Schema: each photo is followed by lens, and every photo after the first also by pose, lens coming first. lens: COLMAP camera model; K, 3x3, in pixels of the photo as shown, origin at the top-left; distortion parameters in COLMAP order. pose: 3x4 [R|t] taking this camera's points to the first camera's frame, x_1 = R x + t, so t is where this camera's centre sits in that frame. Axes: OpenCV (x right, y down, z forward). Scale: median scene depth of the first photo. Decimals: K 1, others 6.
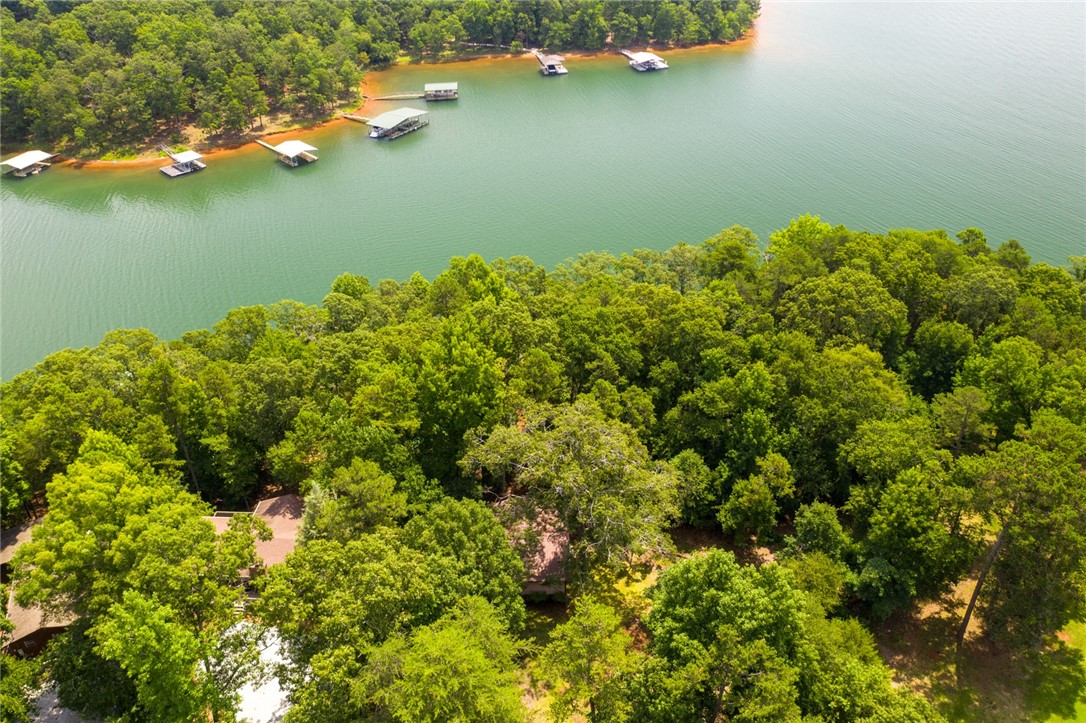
lens RADIAL K [[847.8, 0, 543.0], [0, 847.8, 361.5], [0, 0, 1]] dist [-0.007418, -0.009561]
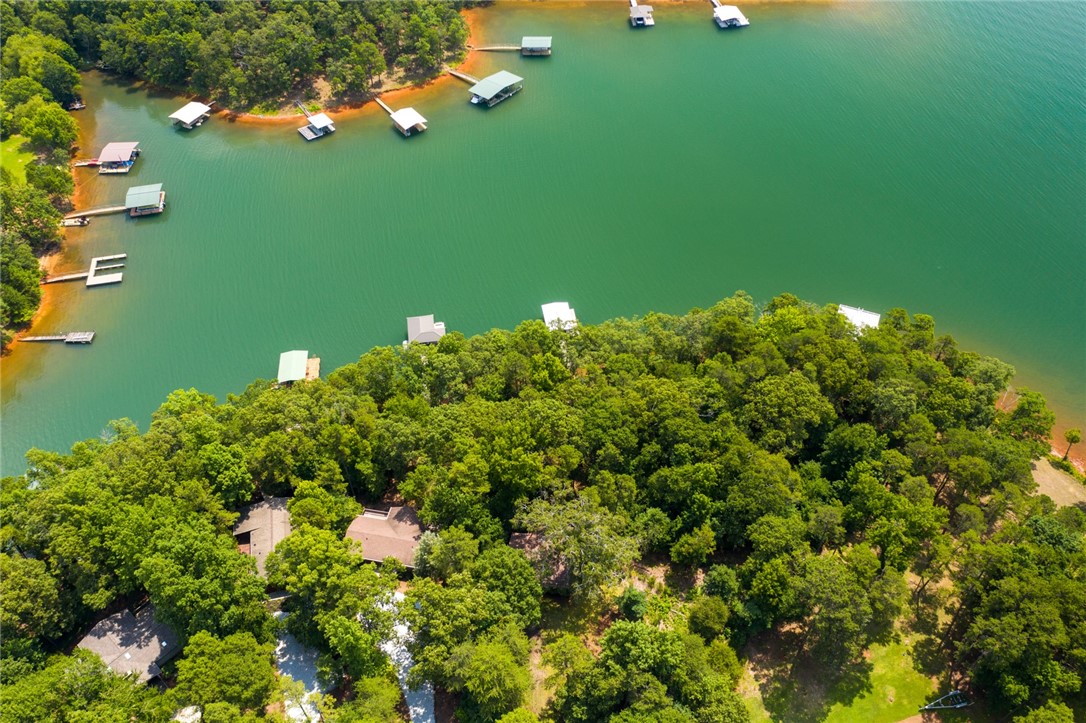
lens RADIAL K [[844.7, 0, 543.0], [0, 844.7, 361.5], [0, 0, 1]] dist [-0.008424, 0.001761]
pose [[0.991525, 0.096863, -0.086579, 0.070836], [-0.074039, 0.968909, 0.236081, -0.521981], [0.106754, -0.227670, 0.967869, -0.487230]]
